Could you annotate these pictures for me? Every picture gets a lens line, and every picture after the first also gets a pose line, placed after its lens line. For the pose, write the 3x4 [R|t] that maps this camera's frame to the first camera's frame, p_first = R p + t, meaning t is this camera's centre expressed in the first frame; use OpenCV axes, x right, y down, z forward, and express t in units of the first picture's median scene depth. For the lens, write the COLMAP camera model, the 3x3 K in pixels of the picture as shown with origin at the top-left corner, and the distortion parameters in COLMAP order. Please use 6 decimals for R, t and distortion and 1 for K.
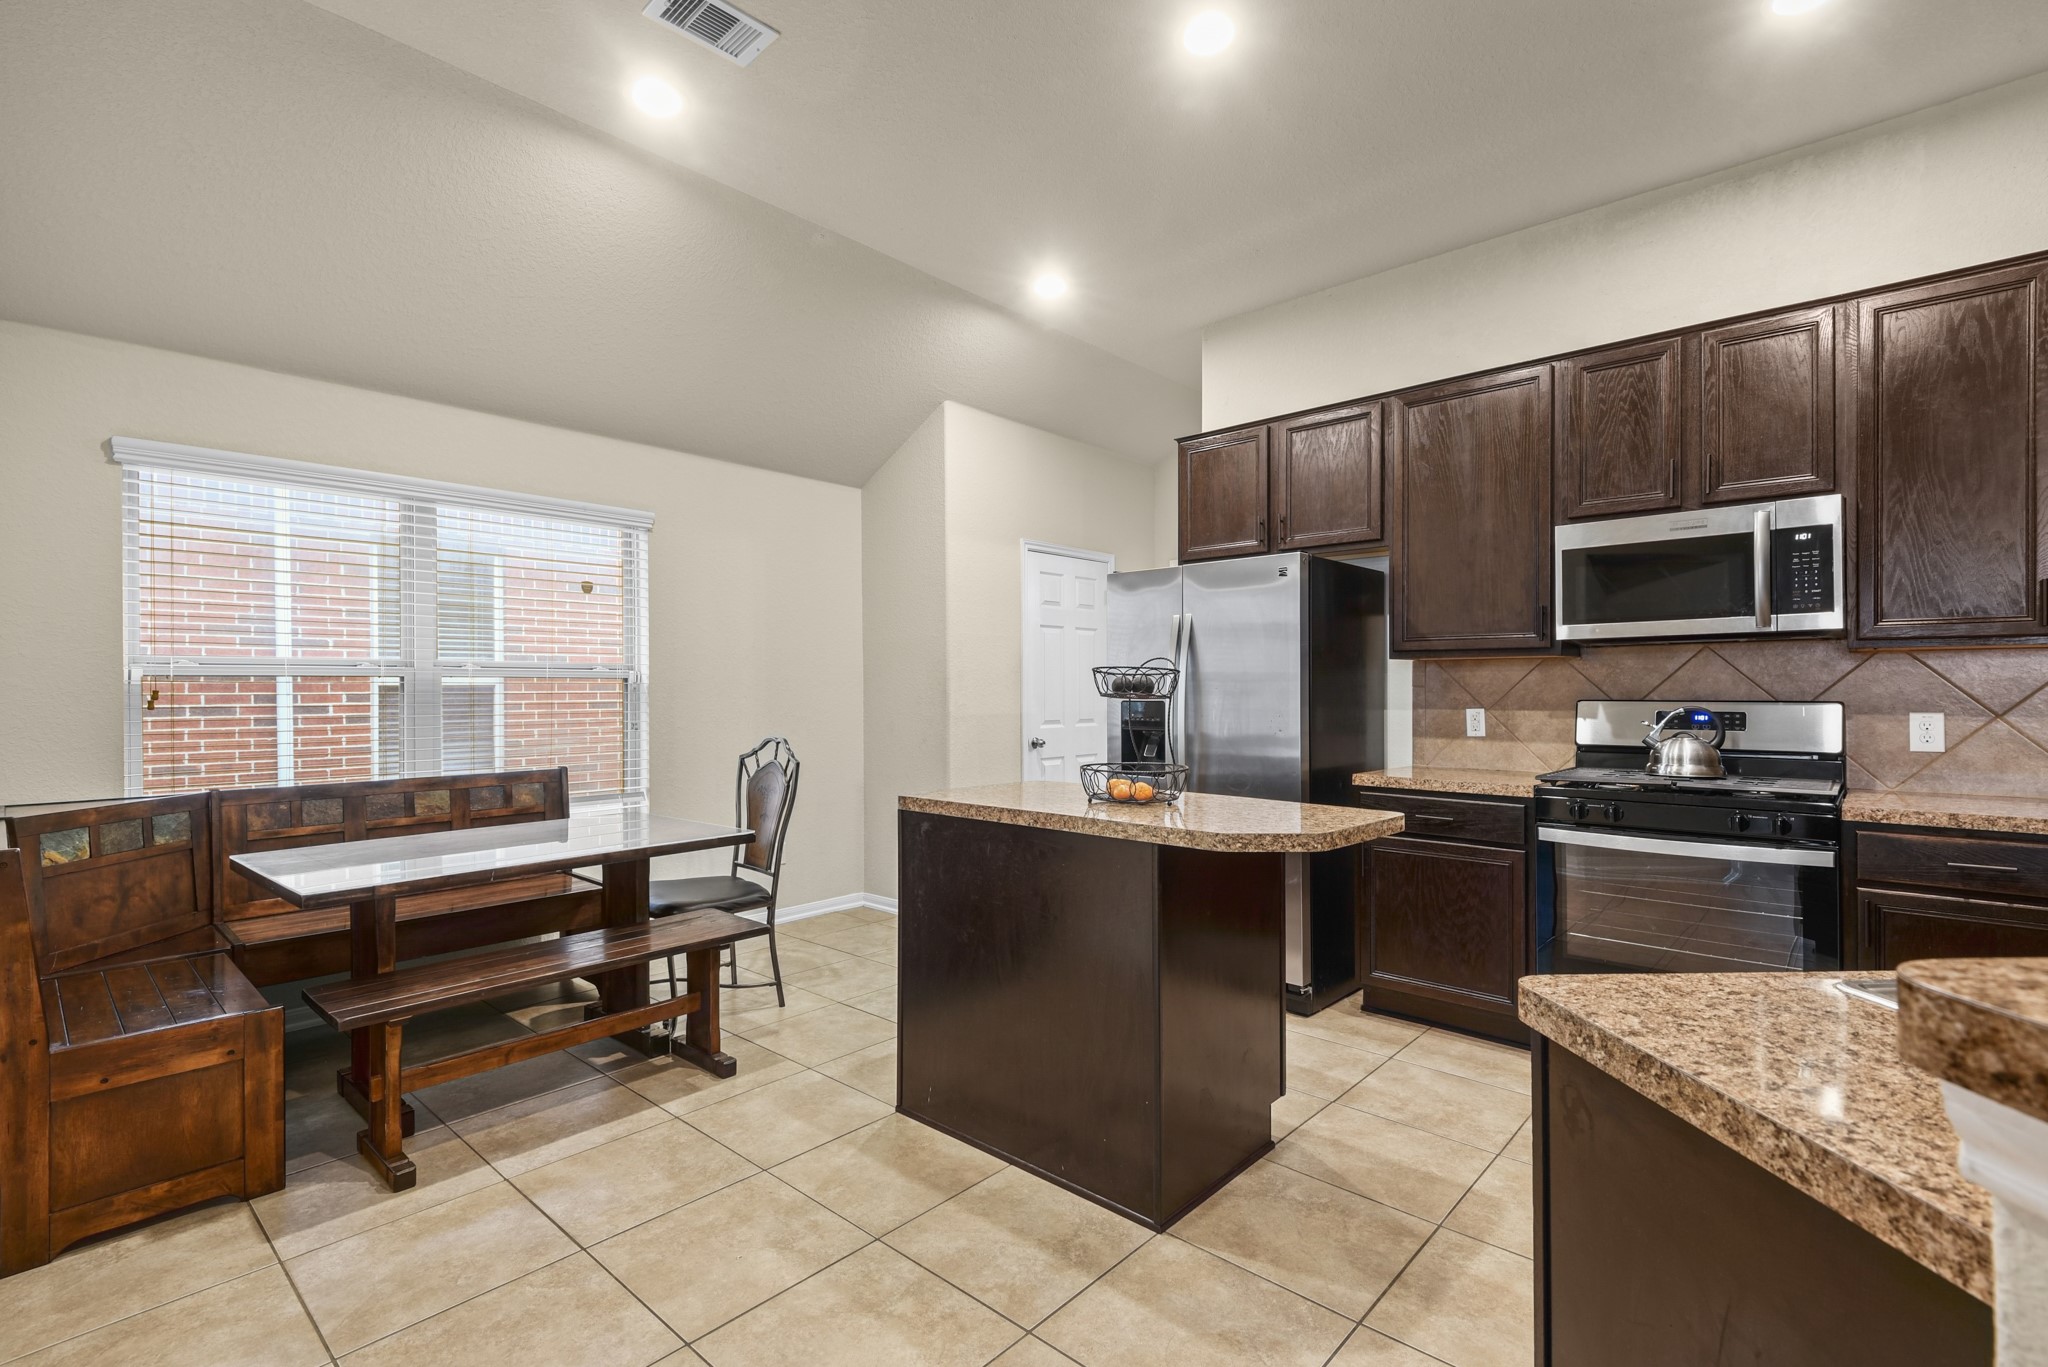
lens RADIAL K [[938.4, 0, 1024.0], [0, 938.4, 683.5], [0, 0, 1]] dist [0.011518, -0.000866]
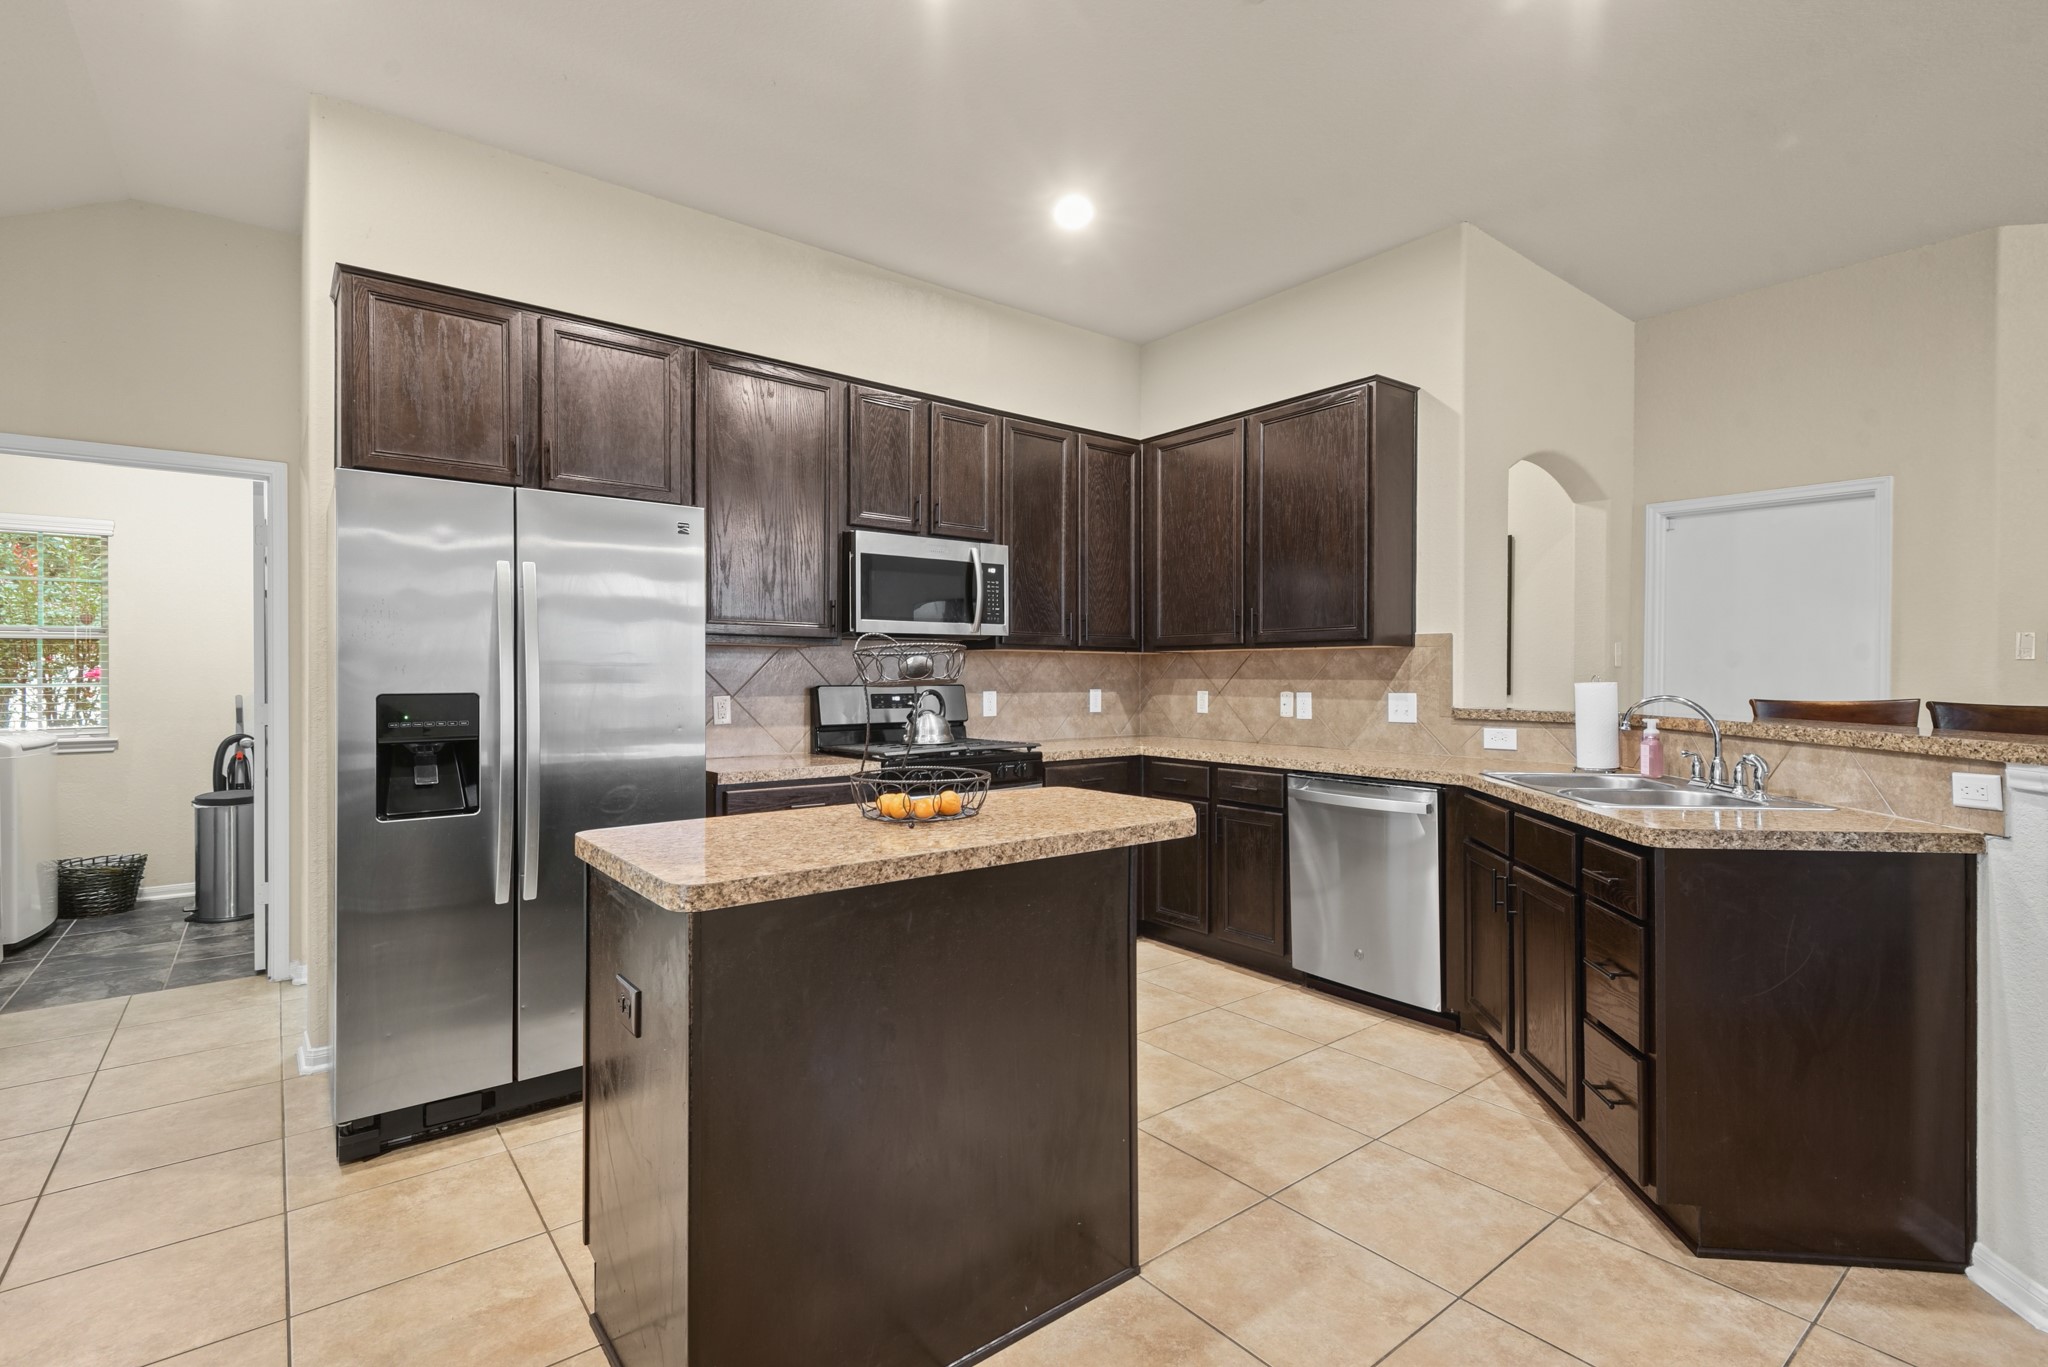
lens RADIAL K [[942.8, 0, 1010.1], [0, 942.8, 674.9], [0, 0, 1]] dist [0.020626, -0.000814]
pose [[0.171017, 0.002738, 0.985264, -0.548944], [-0.004805, 0.999987, -0.001945, 0.006304], [-0.985256, -0.004401, 0.171028, 0.679584]]
